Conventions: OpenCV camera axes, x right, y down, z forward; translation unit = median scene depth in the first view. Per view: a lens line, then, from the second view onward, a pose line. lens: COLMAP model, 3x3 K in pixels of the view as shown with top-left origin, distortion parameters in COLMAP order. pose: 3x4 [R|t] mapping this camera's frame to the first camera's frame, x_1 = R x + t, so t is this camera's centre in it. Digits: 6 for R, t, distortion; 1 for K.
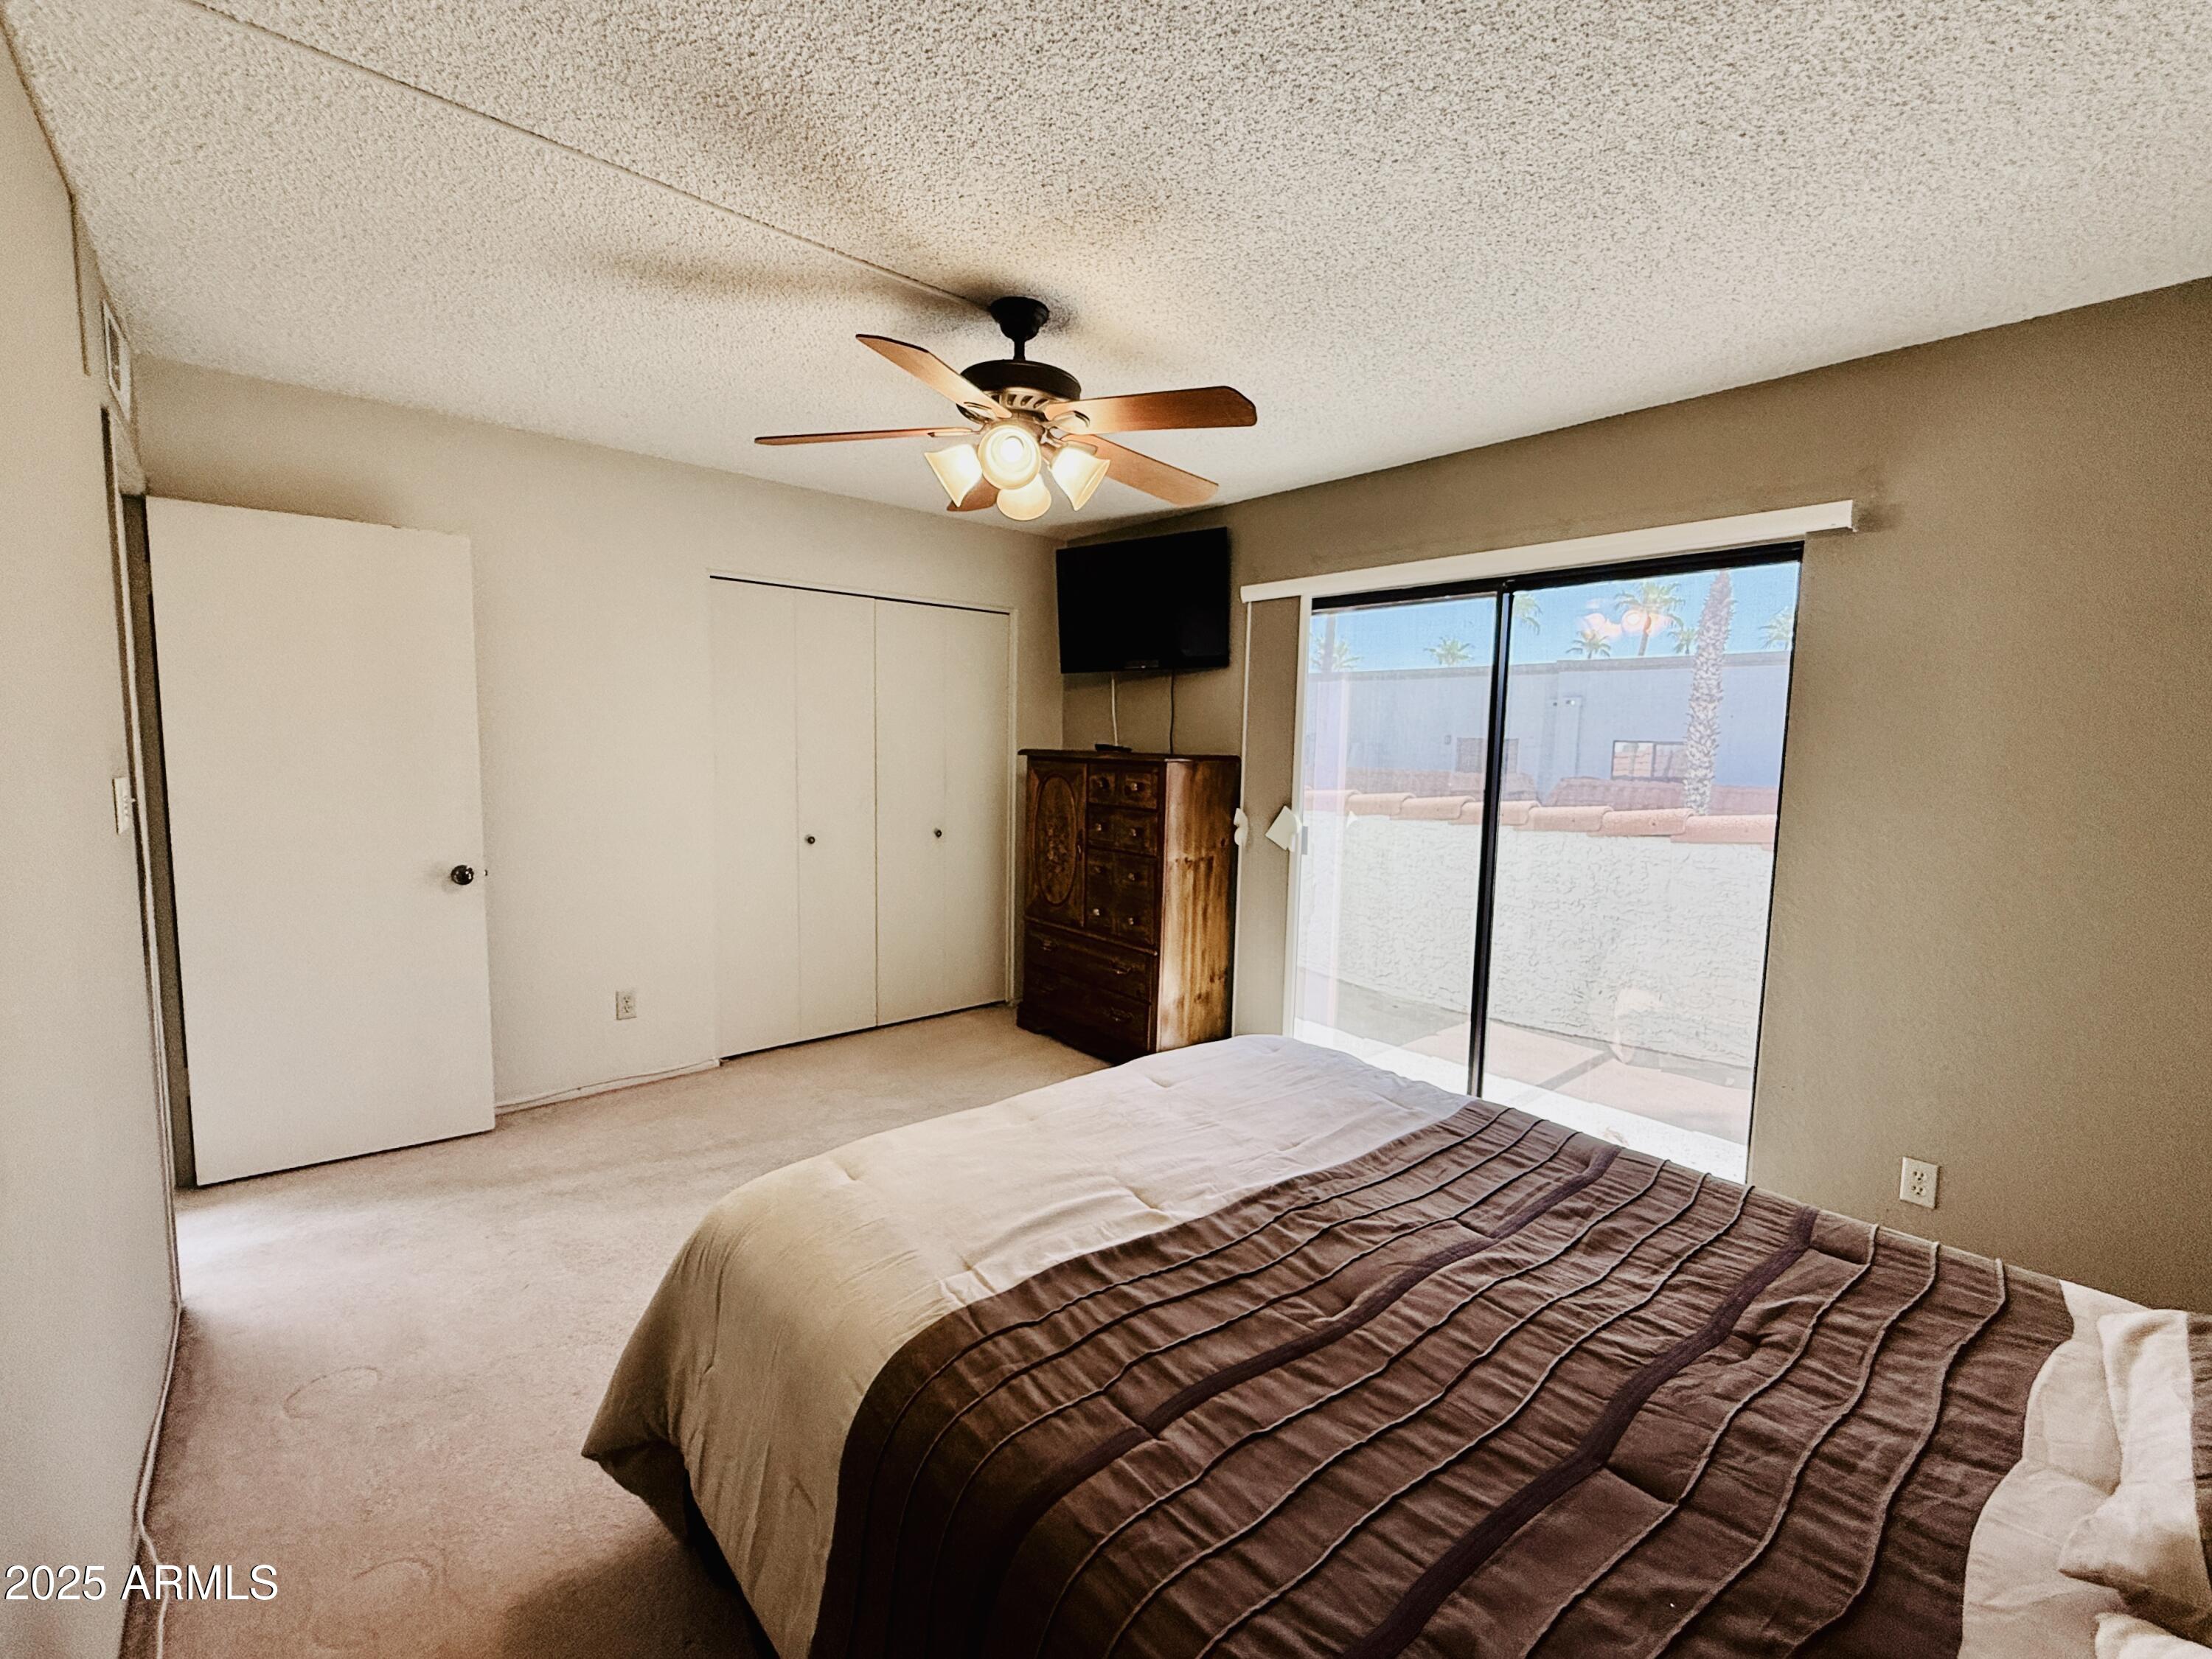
lens RADIAL K [[900.2, 0, 1106.0], [0, 900.2, 829.5], [0, 0, 1]] dist [0.022034, -0.000006]
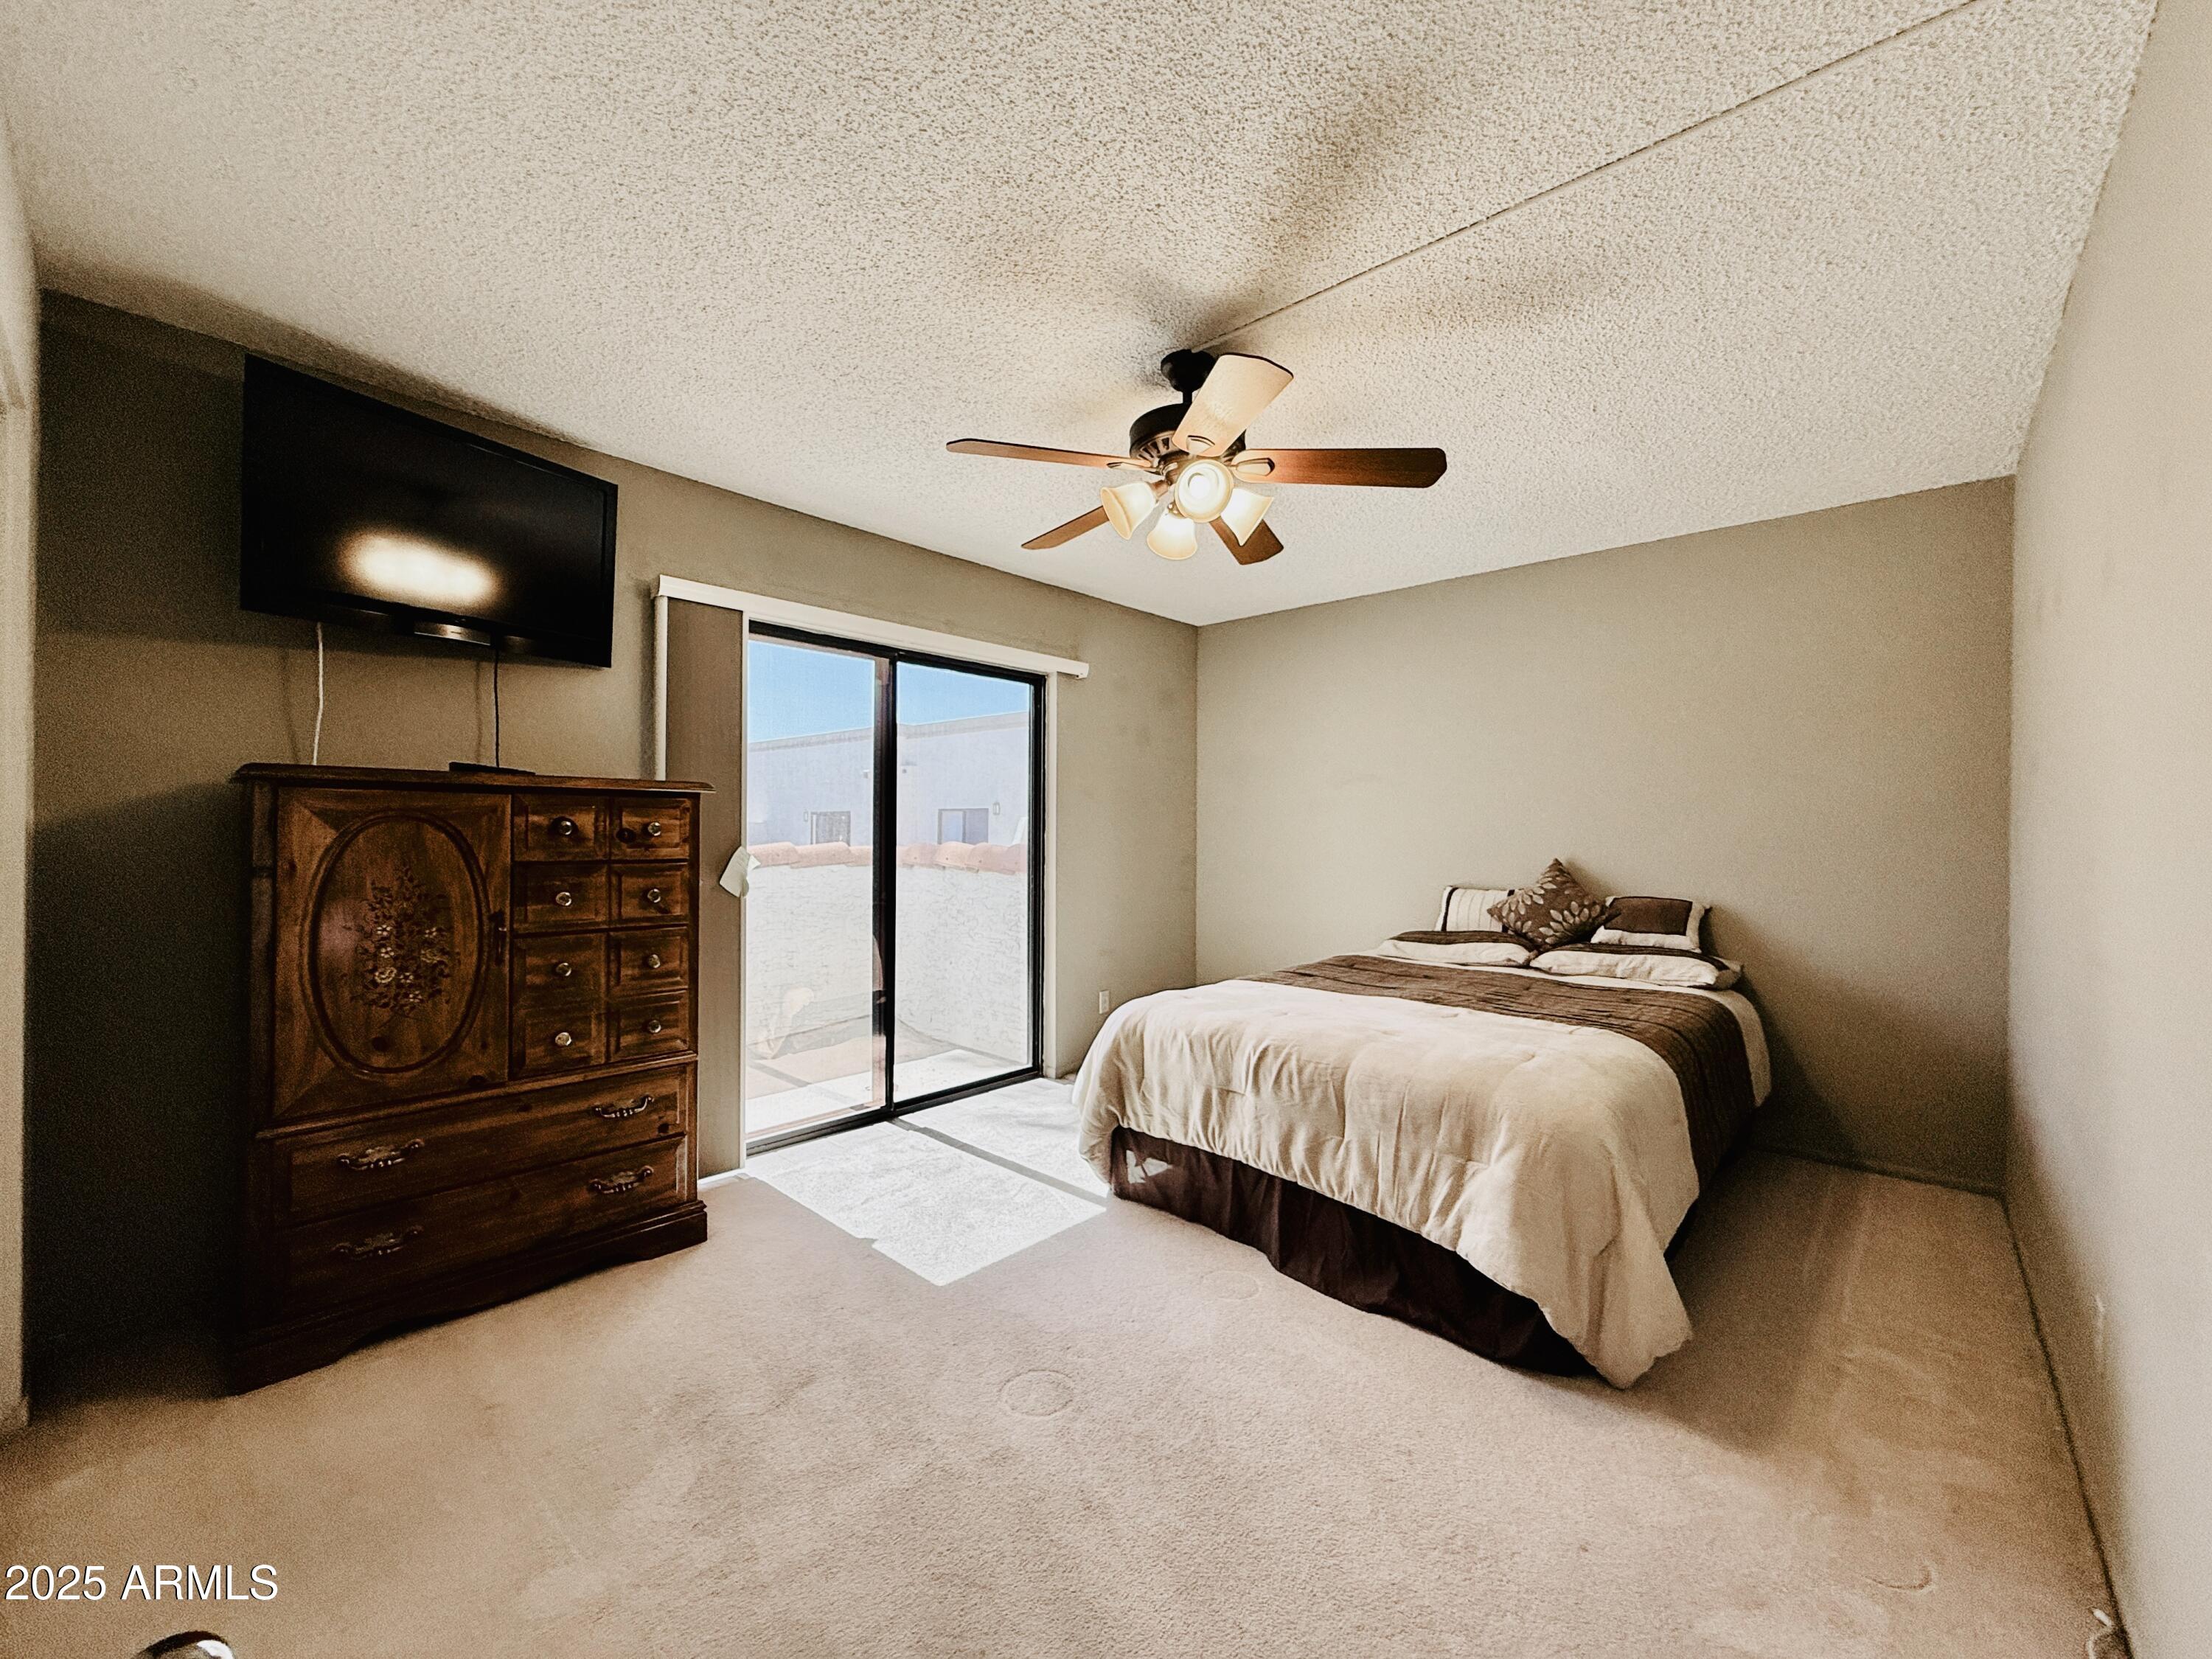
lens RADIAL K [[889.1, 0, 1106.0], [0, 889.1, 829.5], [0, 0, 1]] dist [-0.002493, -0.000227]
pose [[-0.106238, -0.022340, 0.994090, -0.653325], [0.086431, 0.995756, 0.031614, -0.037072], [-0.990577, 0.089279, -0.103857, 0.699138]]
